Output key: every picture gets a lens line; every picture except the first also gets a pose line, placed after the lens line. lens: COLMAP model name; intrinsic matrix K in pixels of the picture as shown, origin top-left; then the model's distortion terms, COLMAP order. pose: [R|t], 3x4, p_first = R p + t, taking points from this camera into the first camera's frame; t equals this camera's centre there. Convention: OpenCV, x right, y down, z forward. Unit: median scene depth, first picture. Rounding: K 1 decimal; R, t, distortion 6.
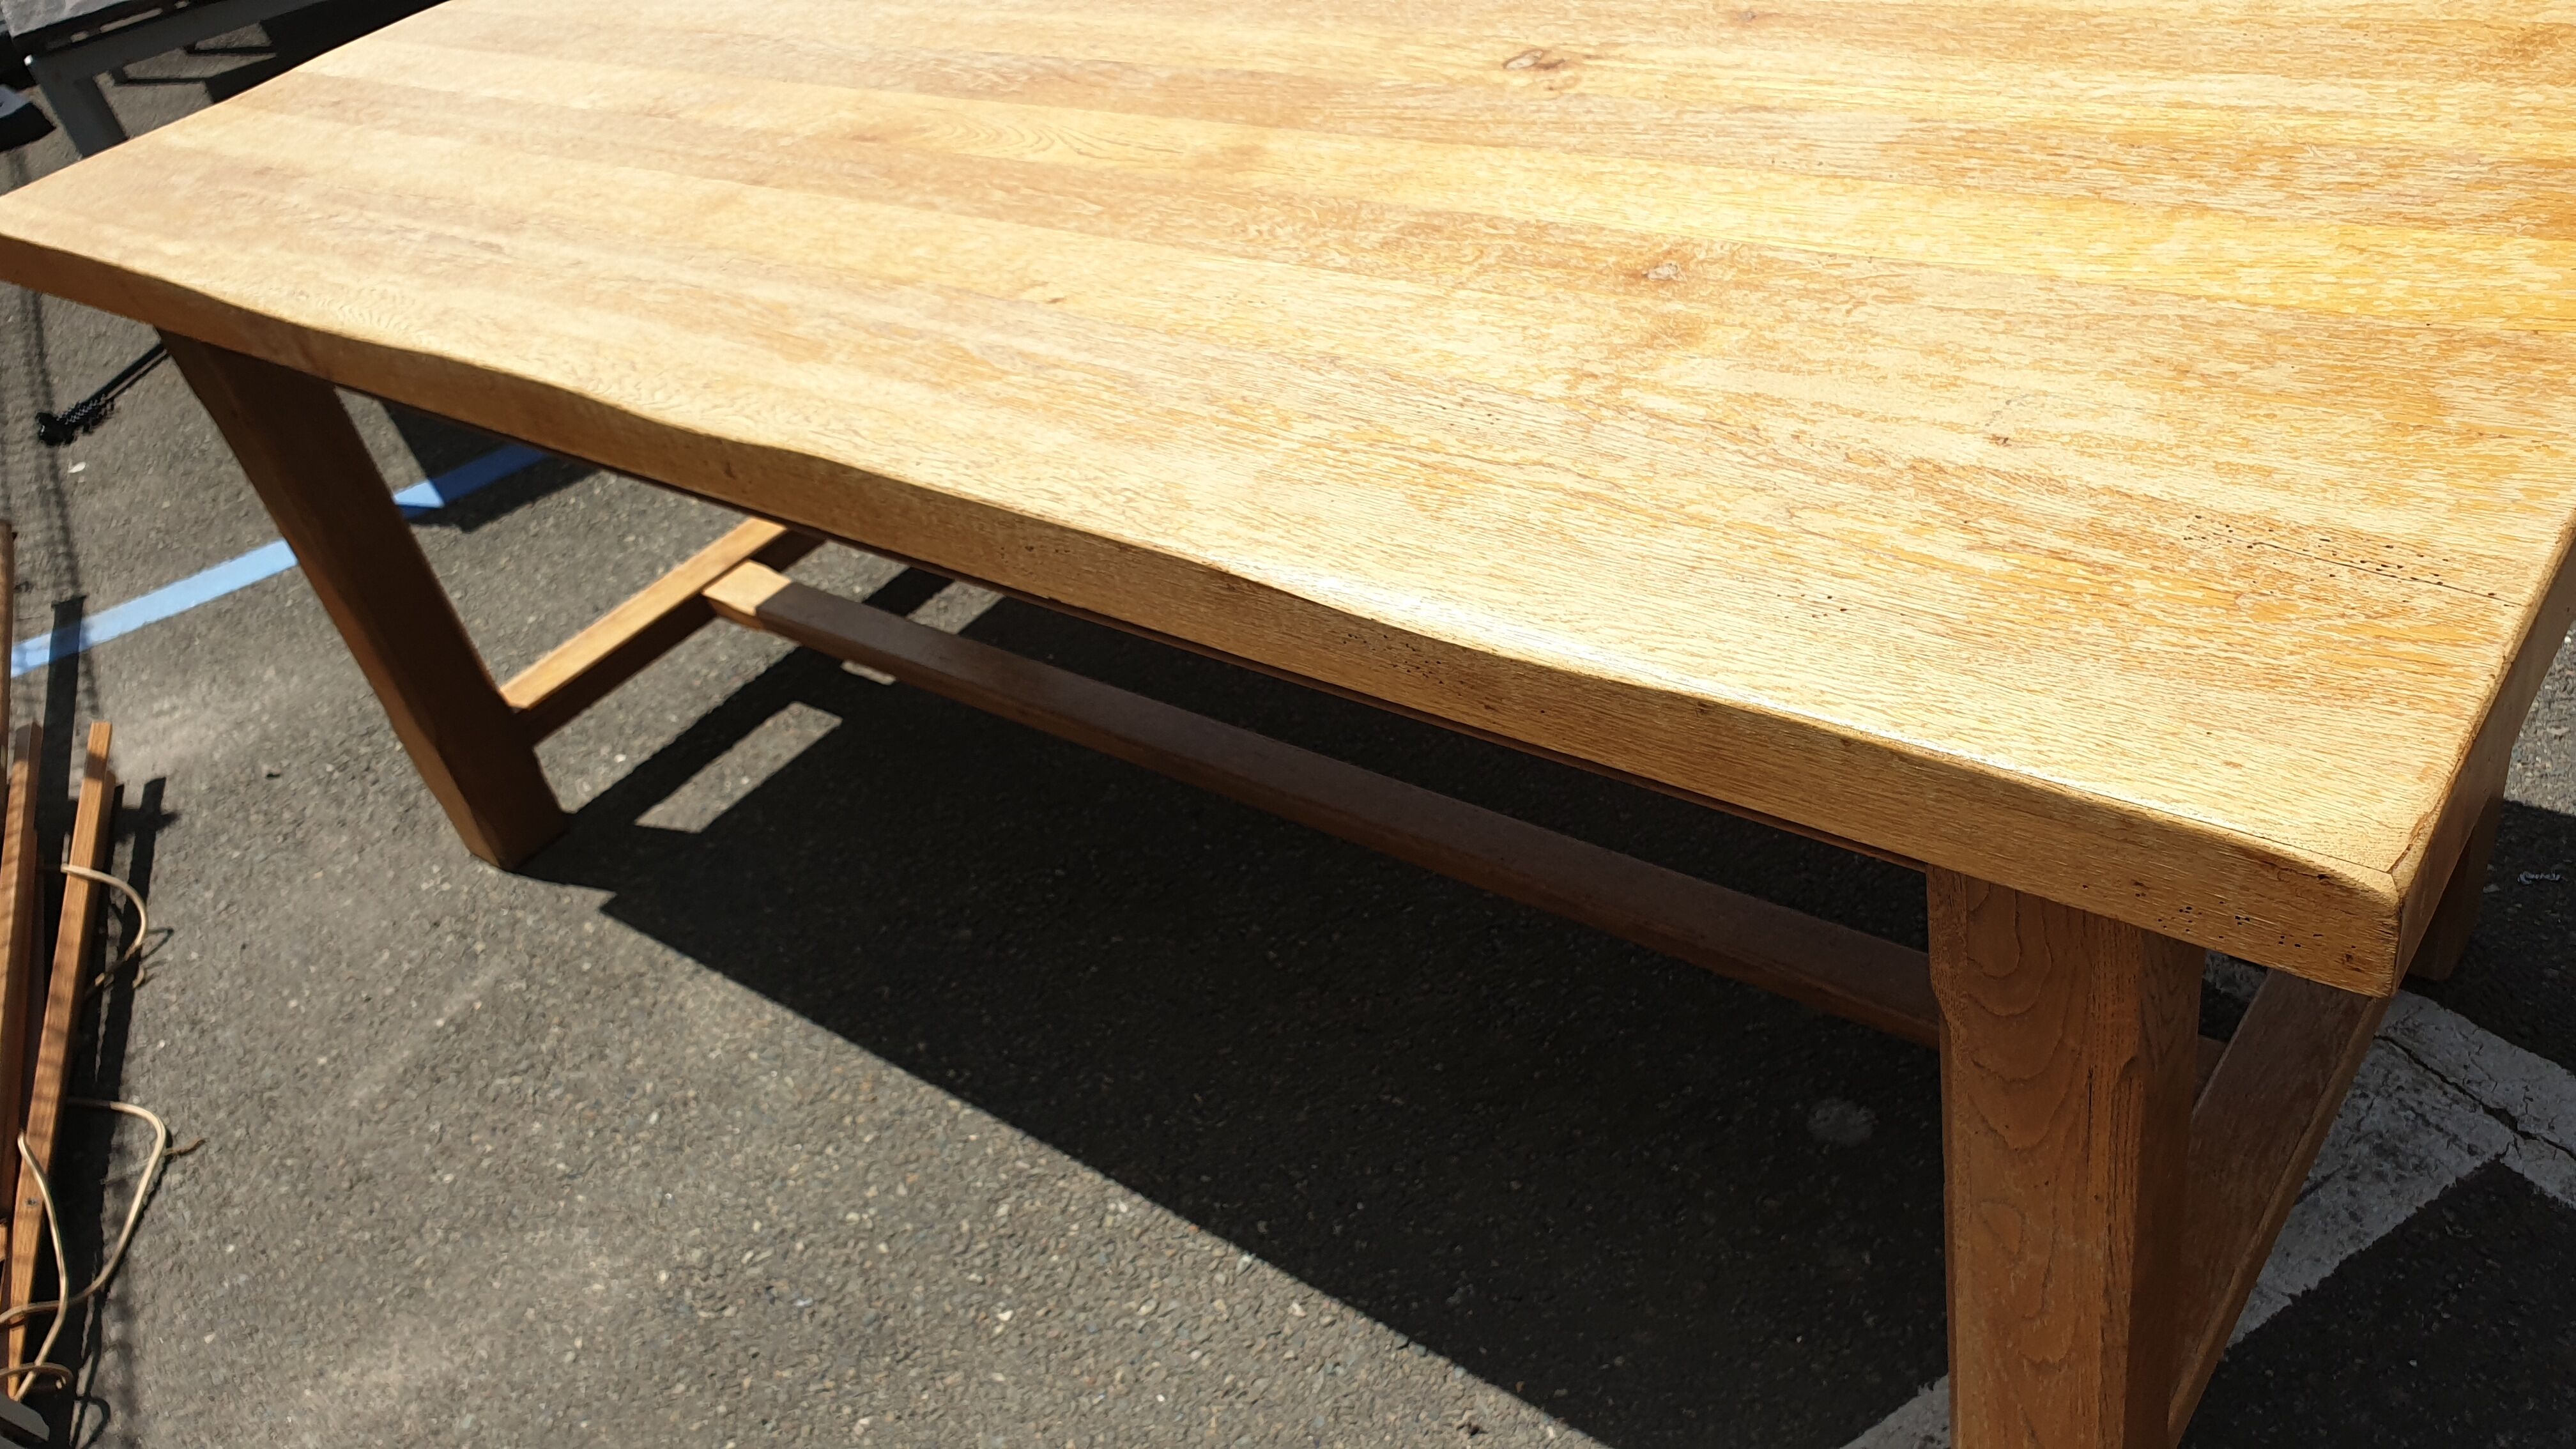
lens RADIAL K [[2036.0, 0, 1289.5], [0, 2036.0, 731.6], [0, 0, 1]] dist [0.021176, -0.000434]
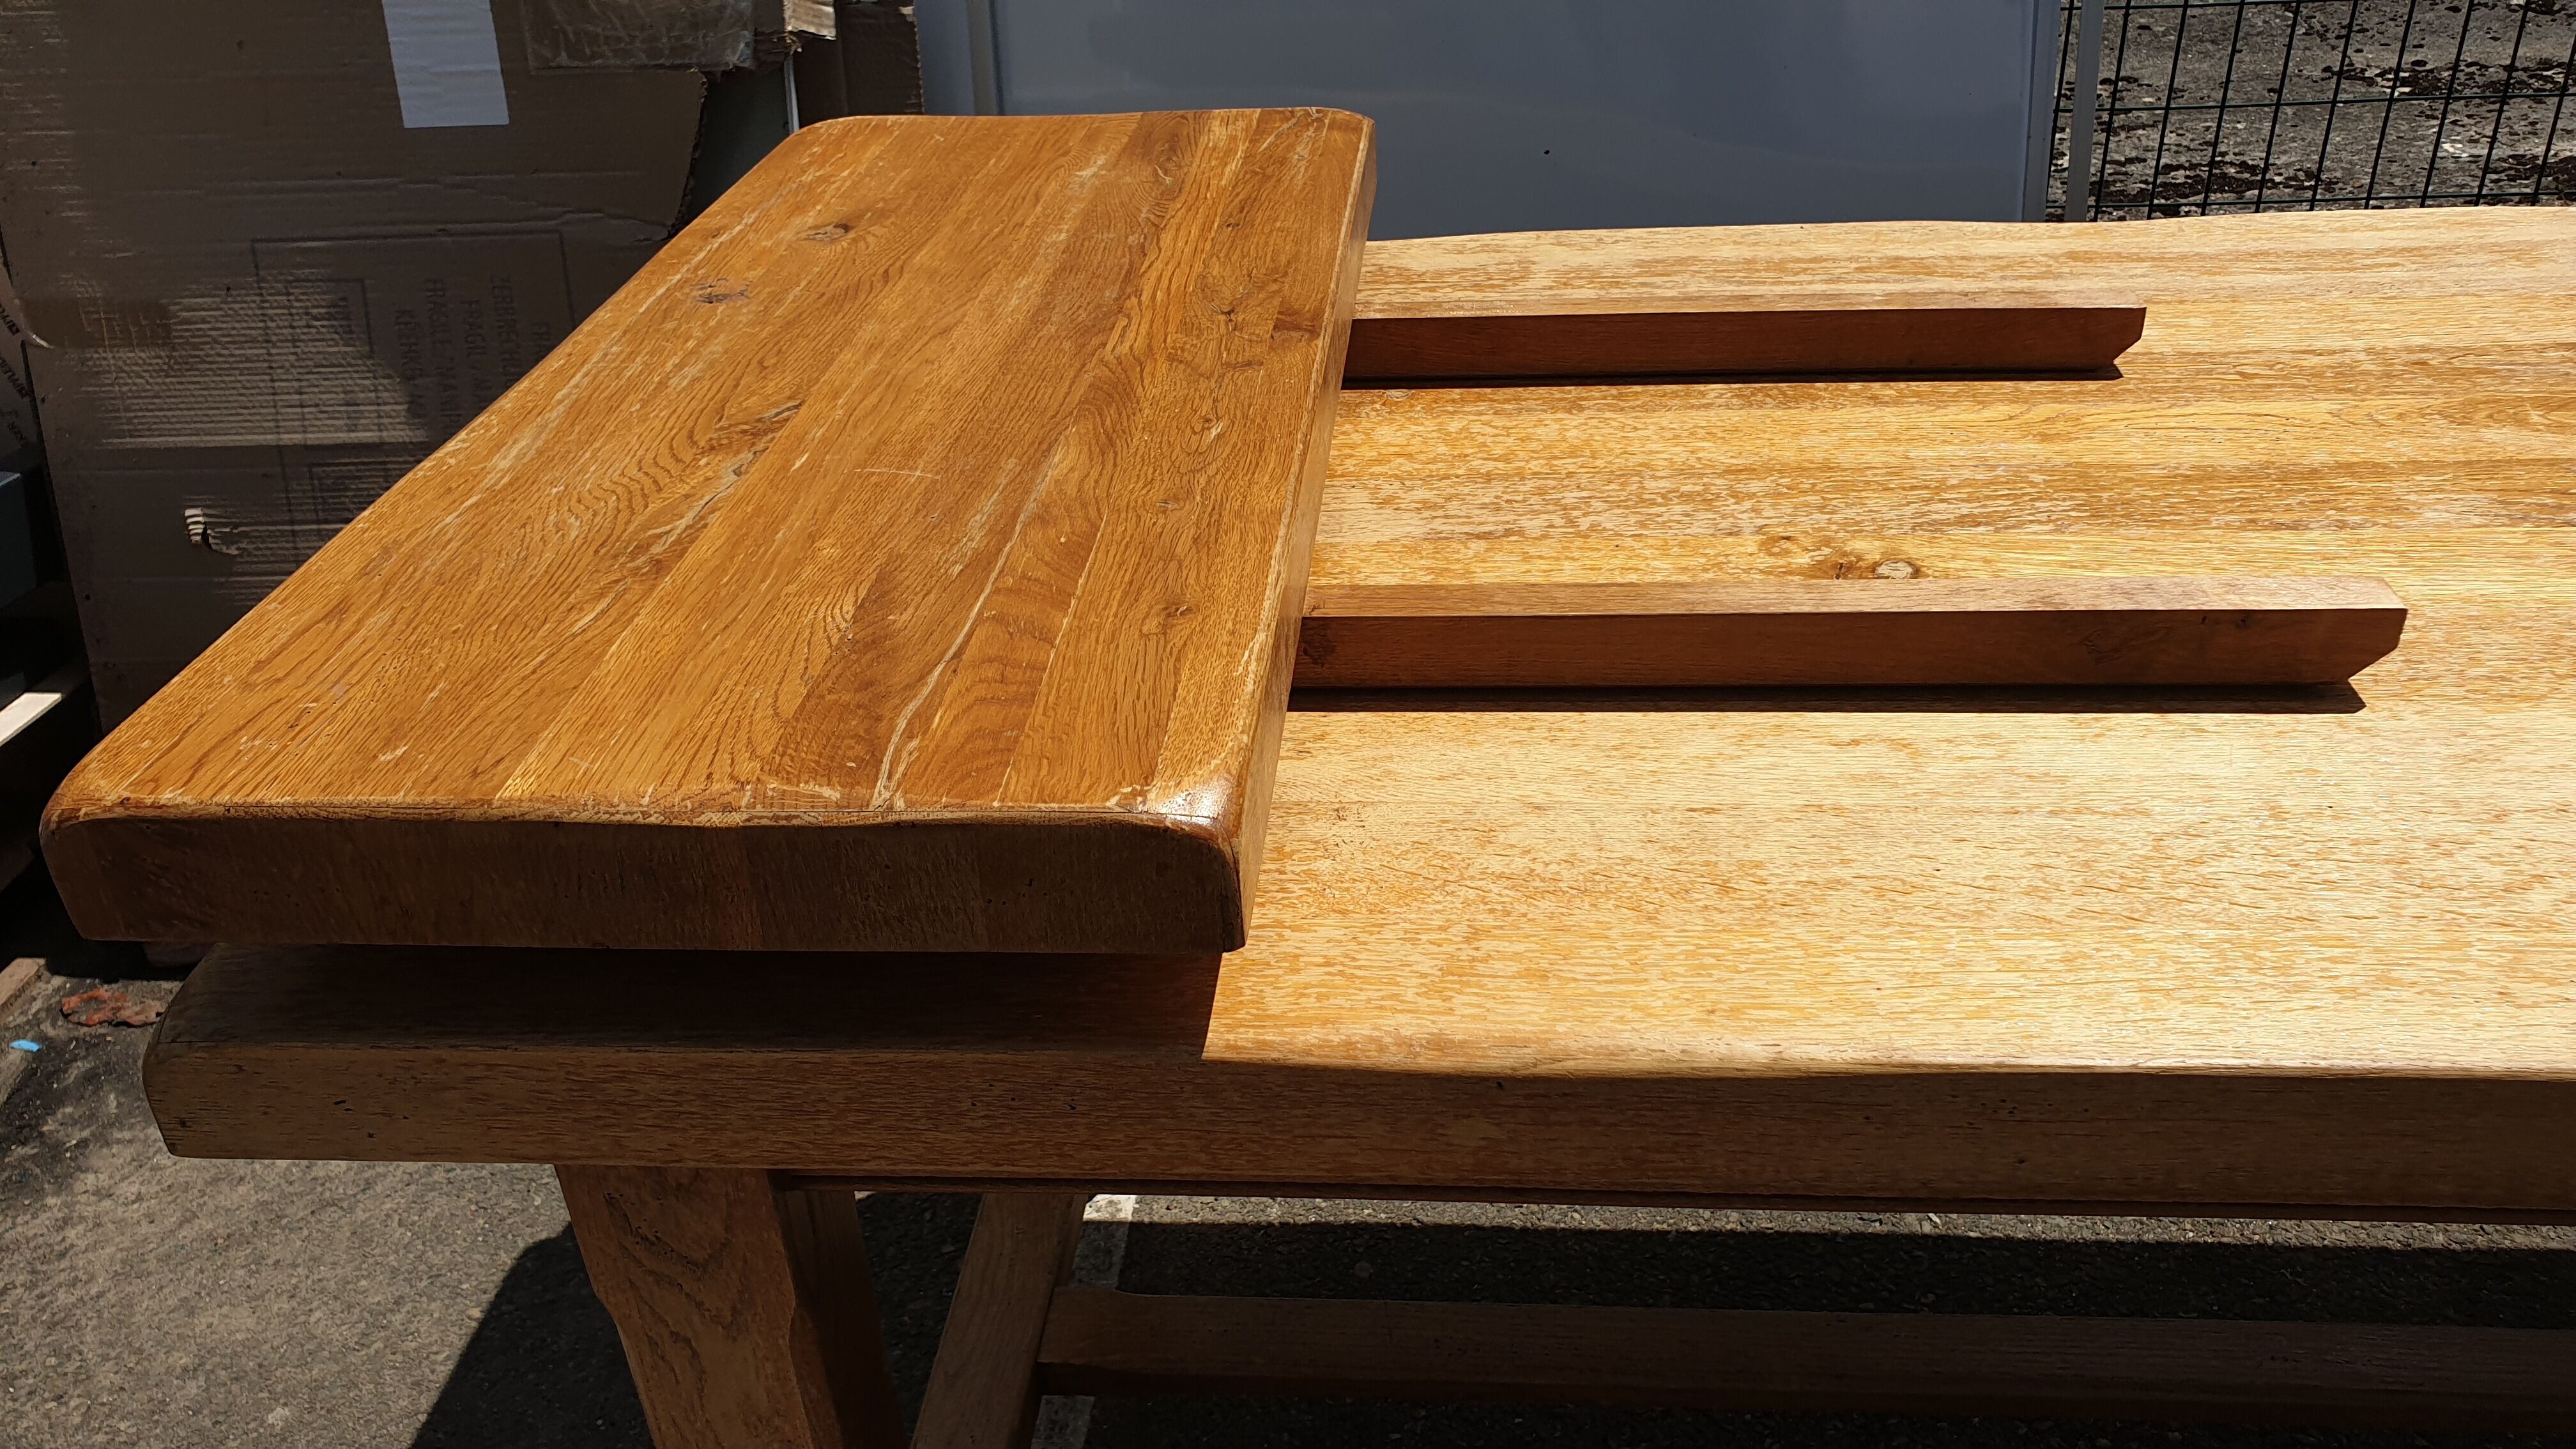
lens RADIAL K [[2036.0, 0, 1313.9], [0, 2036.0, 728.6], [0, 0, 1]] dist [0.021176, -0.000434]
pose [[-0.795167, 0.491751, -0.354811, 0.567140], [-0.177540, 0.370682, 0.911633, -0.937696], [0.579818, 0.787894, -0.207449, 1.073145]]
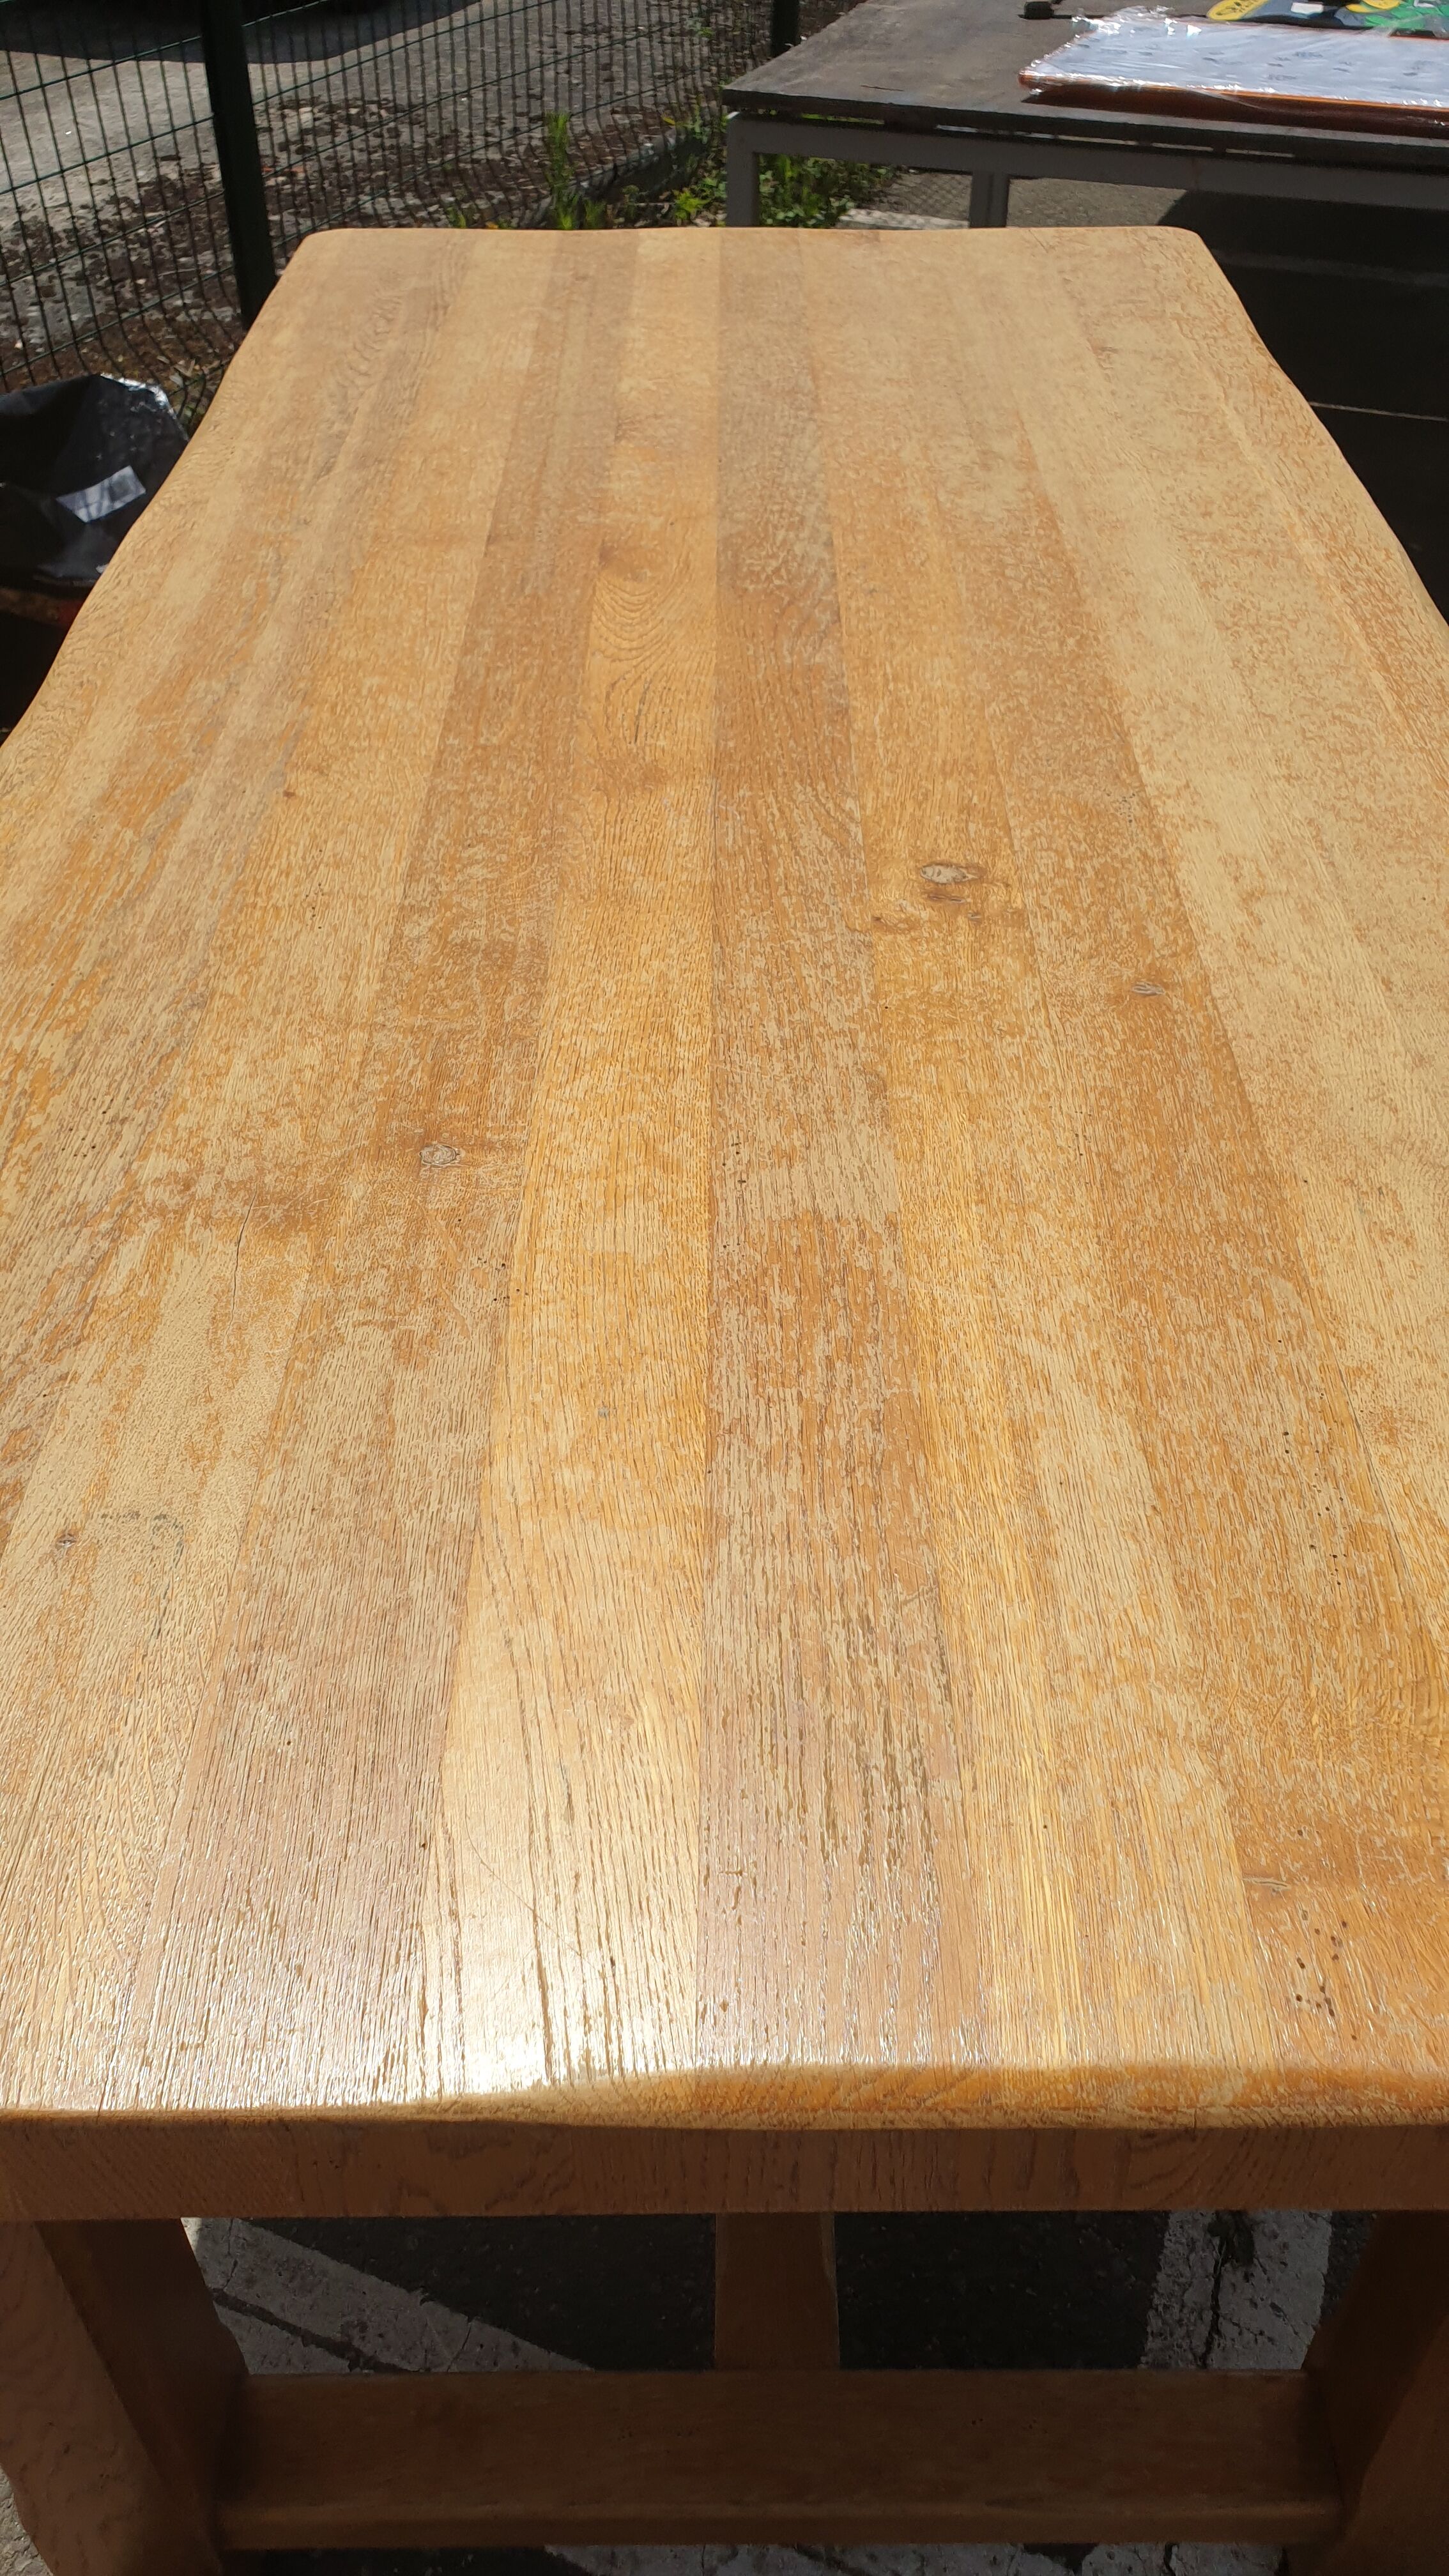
lens RADIAL K [[2036.0, 0, 748.6], [0, 2036.0, 1276.6], [0, 0, 1]] dist [0.021176, -0.000434]
pose [[0.611554, 0.651529, -0.448901, 0.532546], [-0.572870, 0.755966, 0.316758, -0.417561], [0.545731, 0.063448, 0.835555, 0.291434]]
